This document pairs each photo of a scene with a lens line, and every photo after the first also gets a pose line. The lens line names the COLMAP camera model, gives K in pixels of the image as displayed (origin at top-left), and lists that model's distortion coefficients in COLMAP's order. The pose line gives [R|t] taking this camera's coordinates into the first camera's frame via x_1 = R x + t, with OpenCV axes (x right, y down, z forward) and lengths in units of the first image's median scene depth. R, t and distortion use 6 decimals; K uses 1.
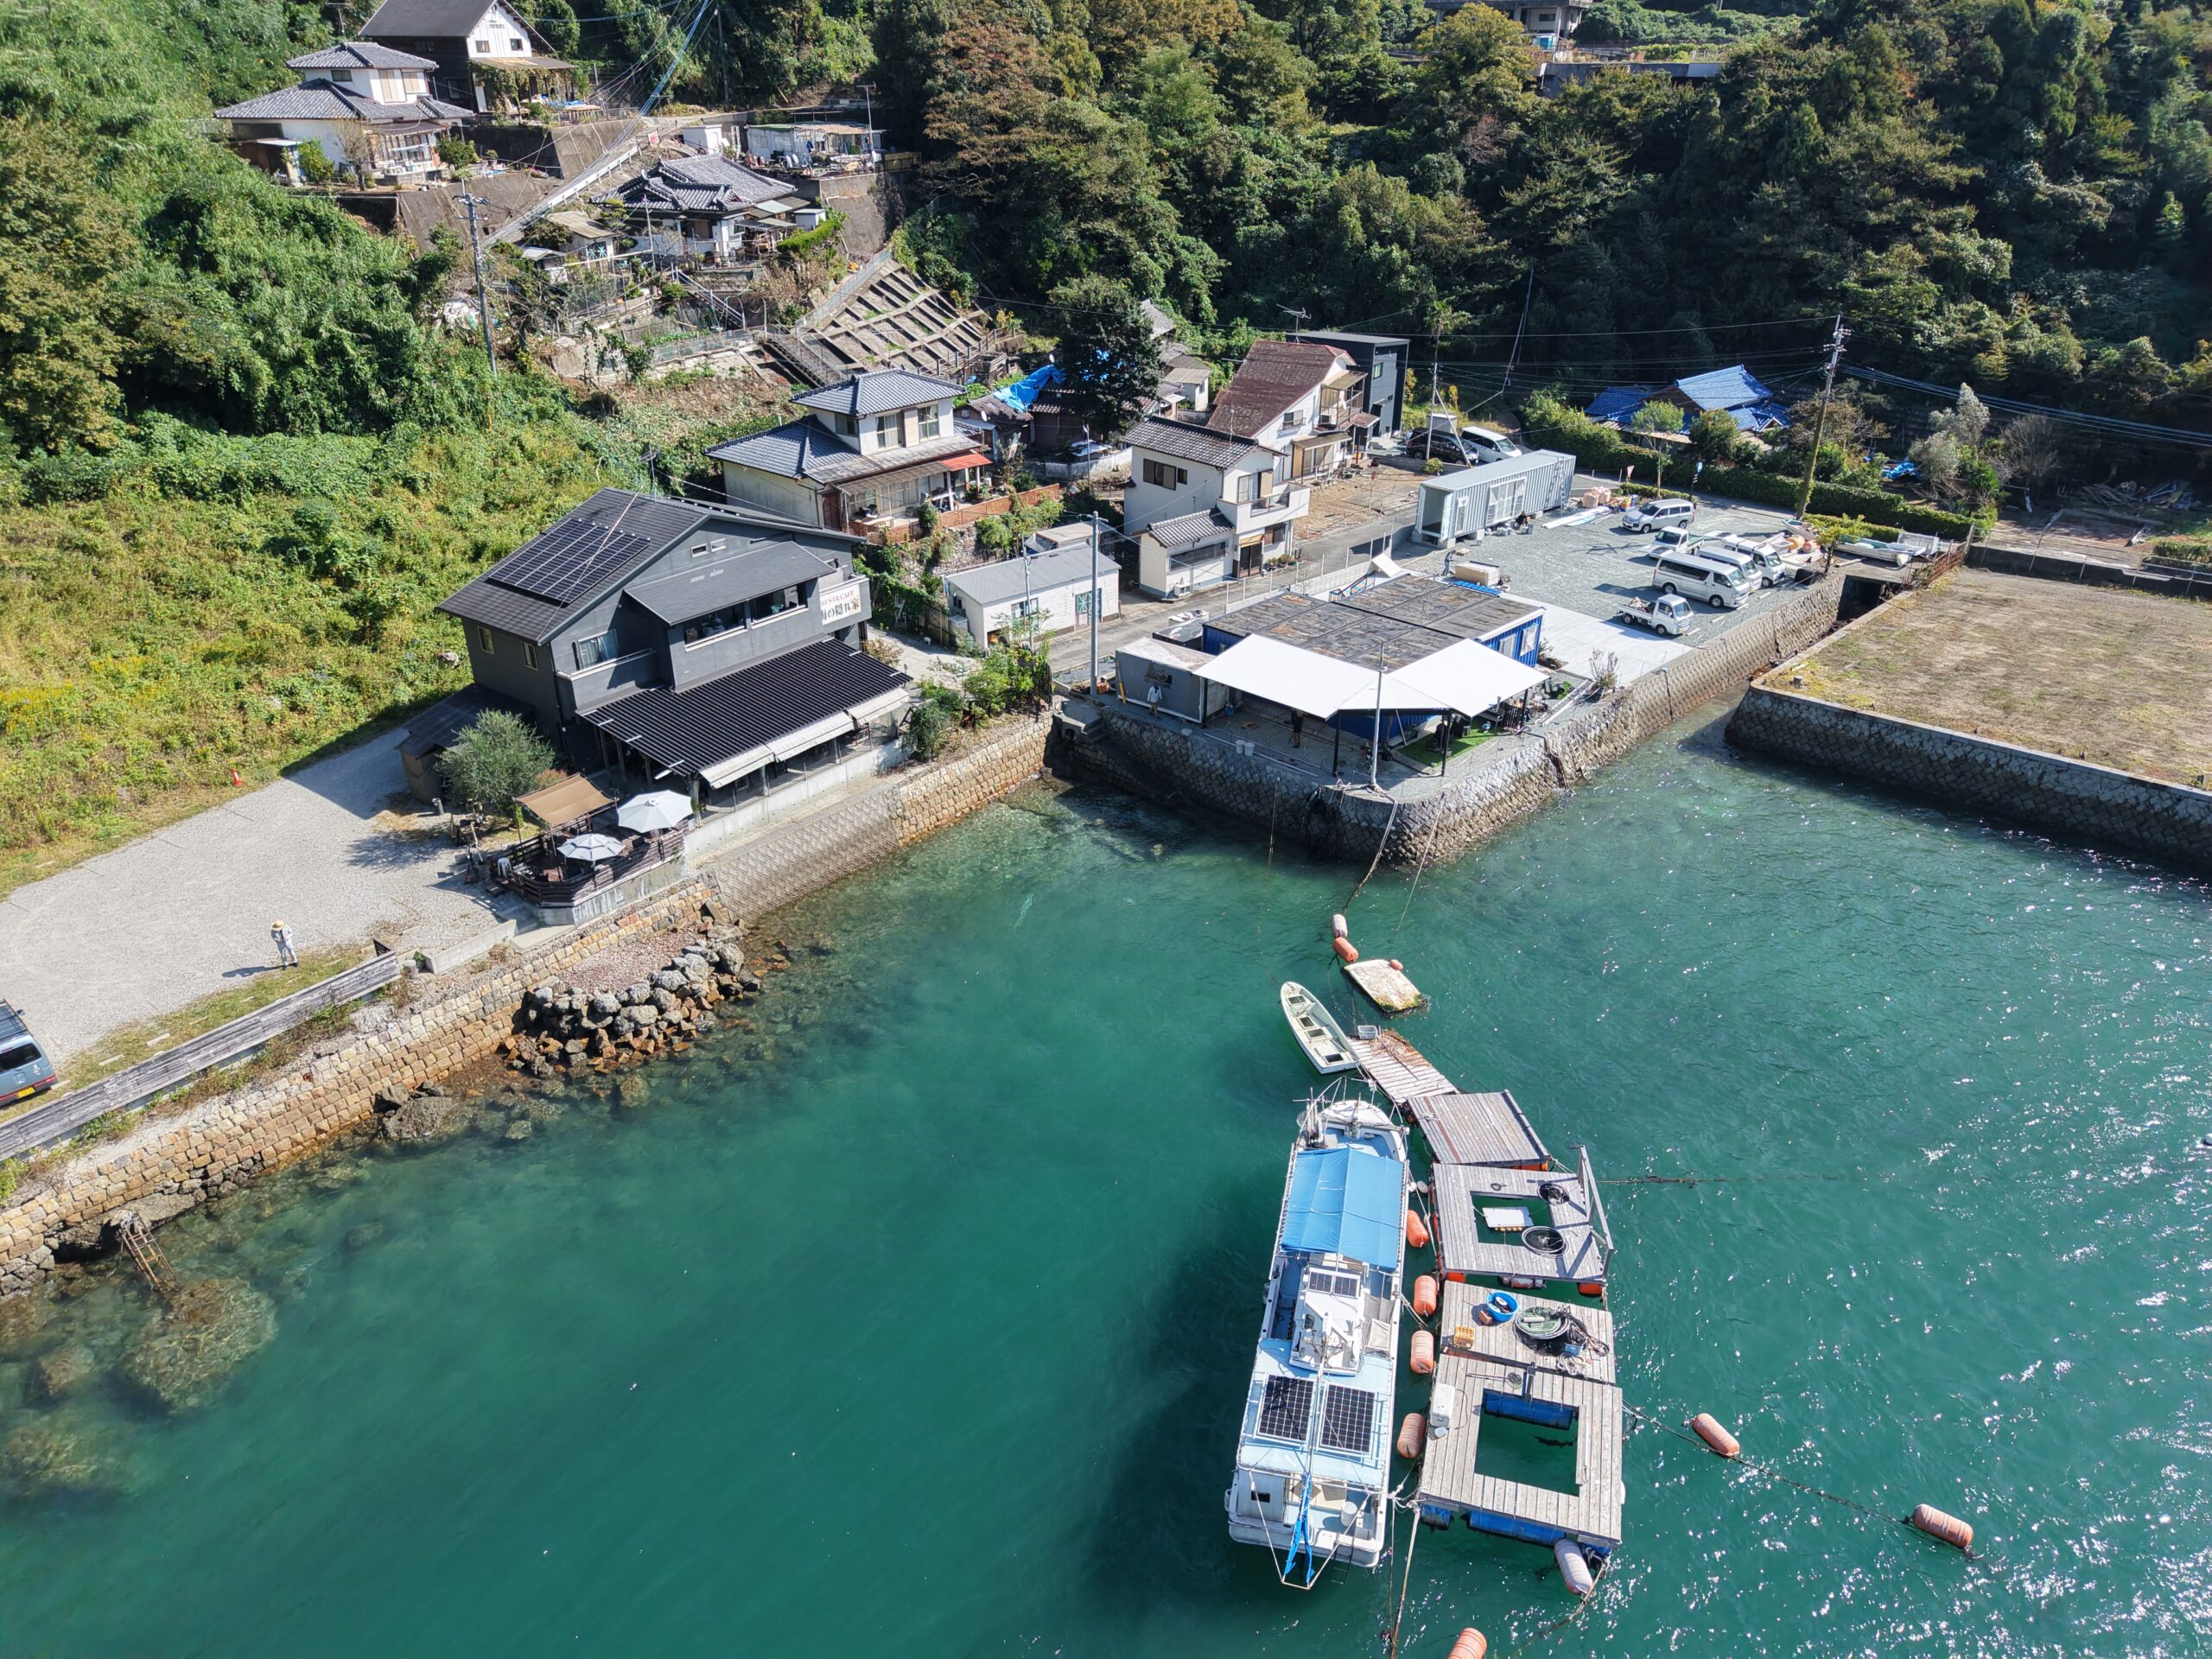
lens RADIAL K [[1460.2, 0, 1106.0], [0, 1460.2, 829.5], [0, 0, 1]] dist [-0.007364, -0.000110]
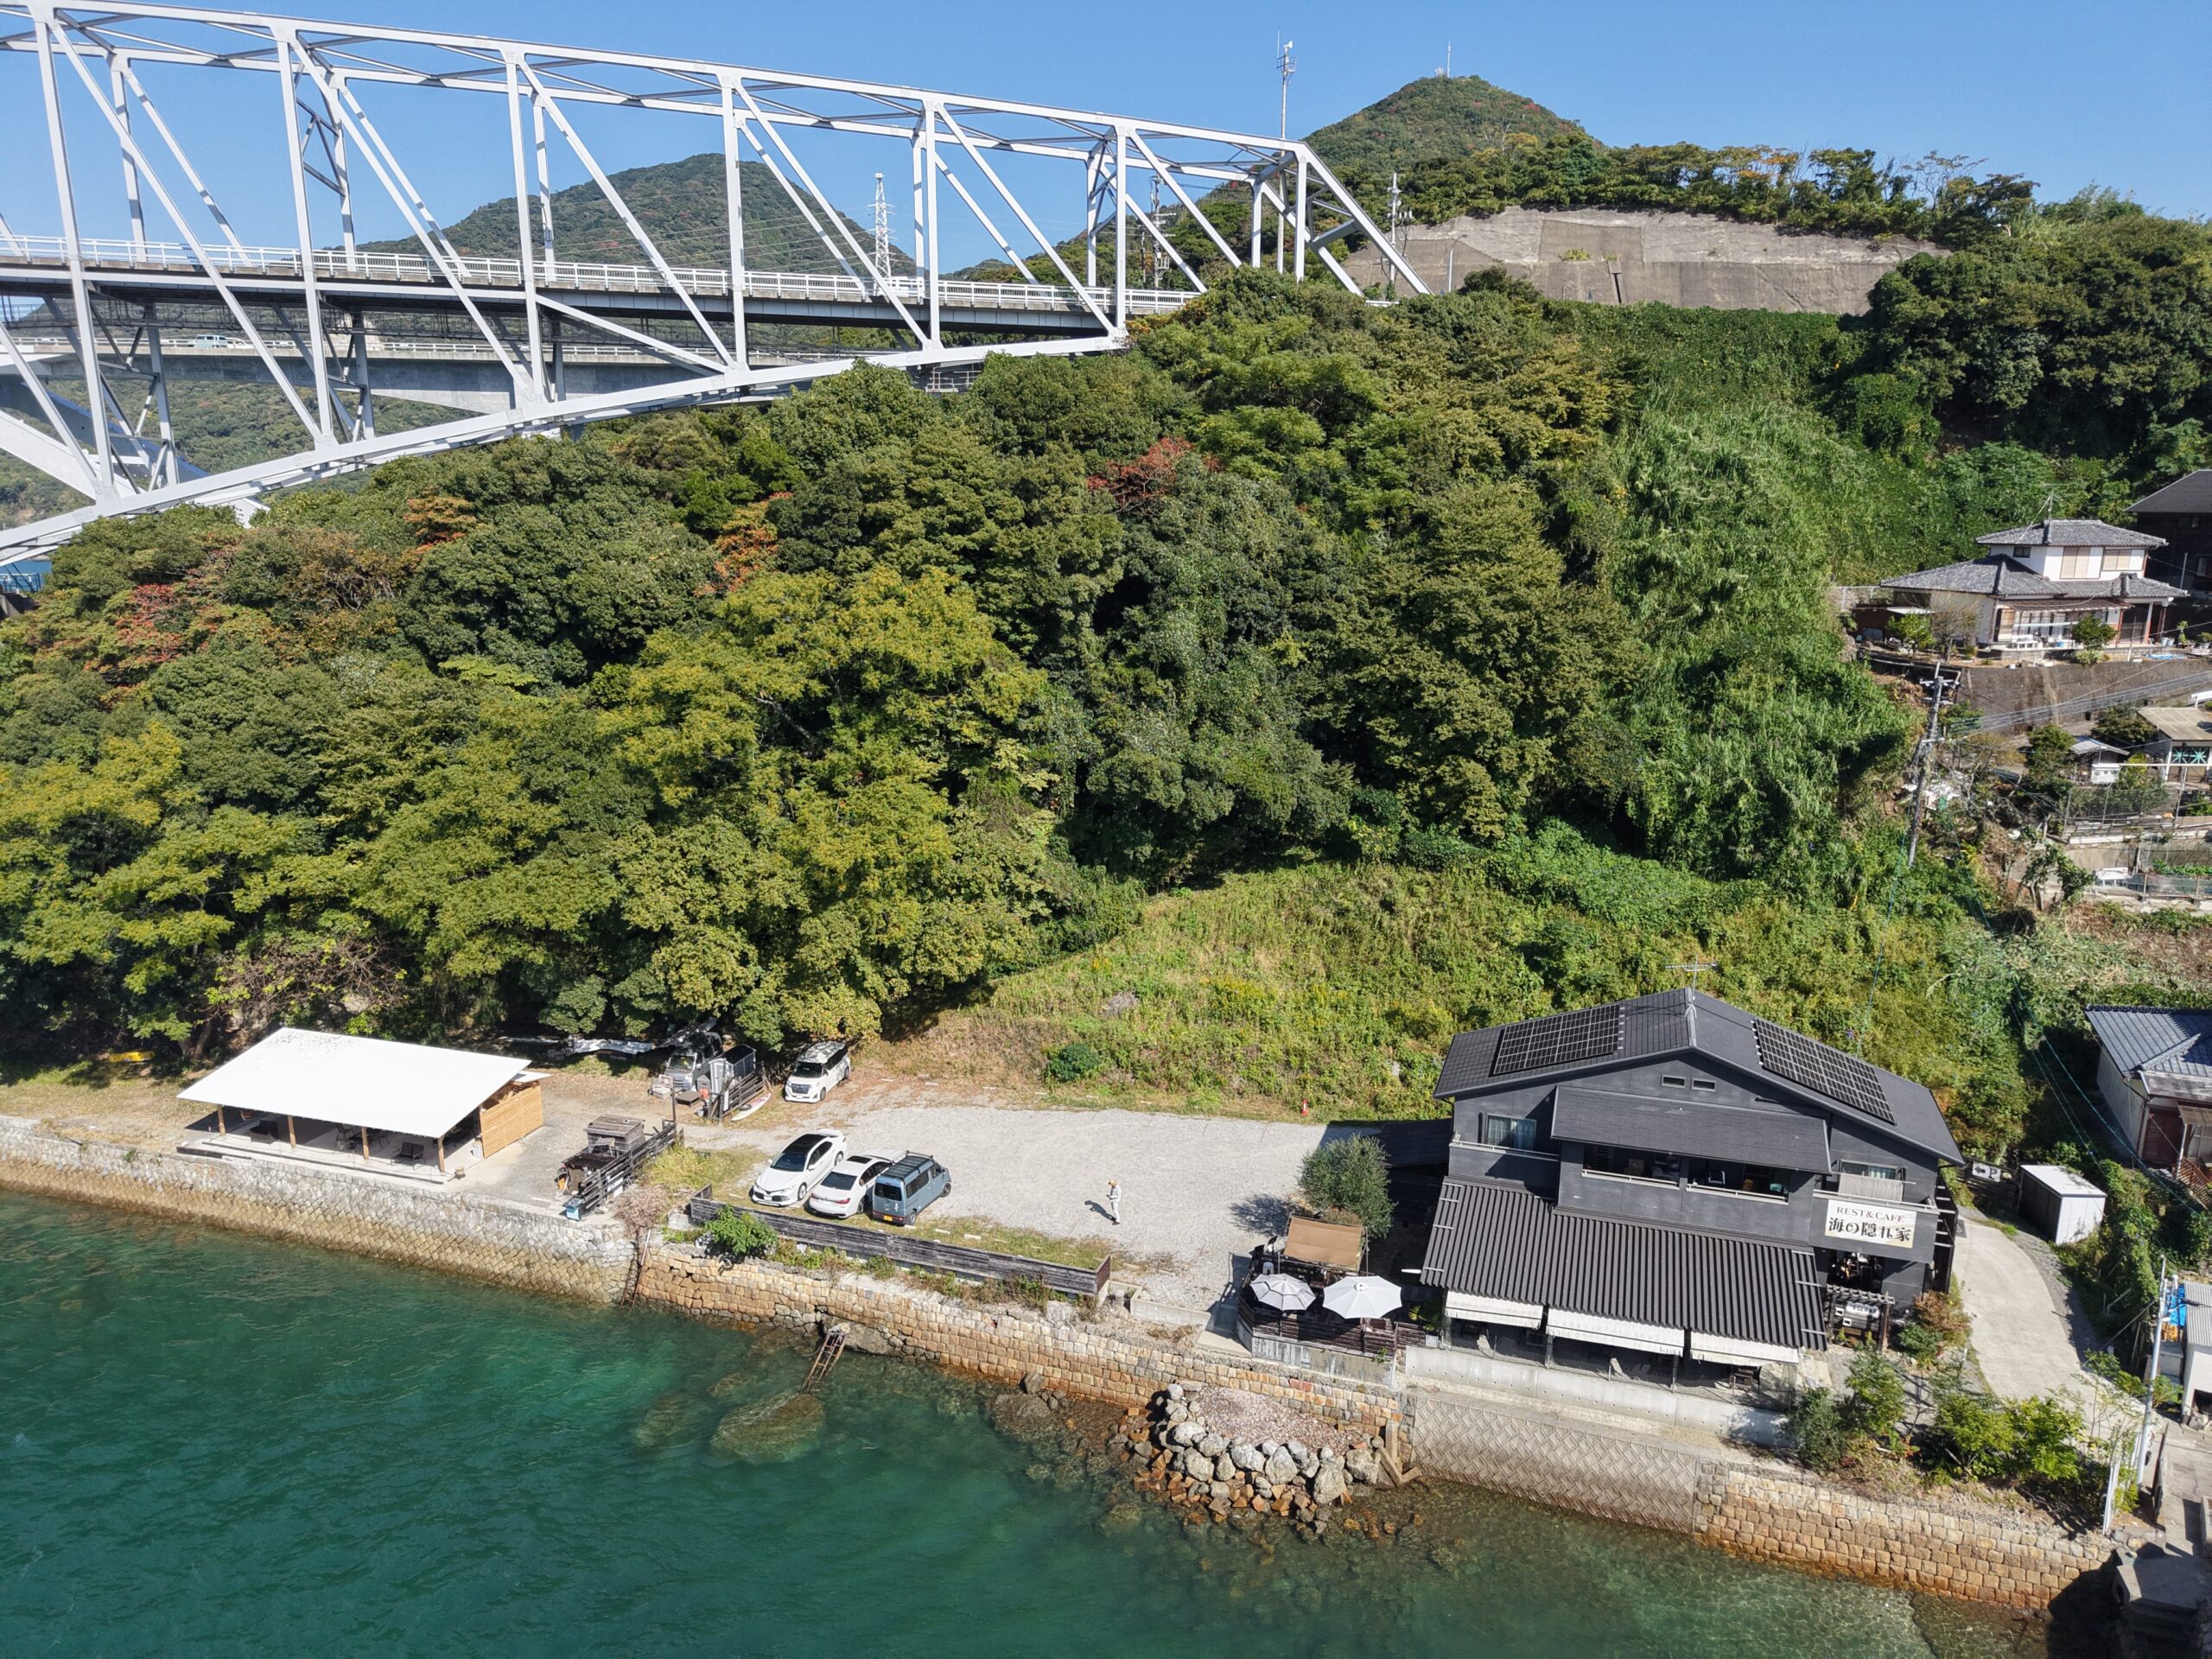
lens RADIAL K [[1460.2, 0, 1106.0], [0, 1460.2, 829.5], [0, 0, 1]] dist [-0.007364, -0.000110]
pose [[0.307894, 0.198991, -0.930378, 0.375877], [-0.442086, 0.895828, 0.045300, -0.210203], [0.842473, 0.397360, 0.363791, 0.341322]]
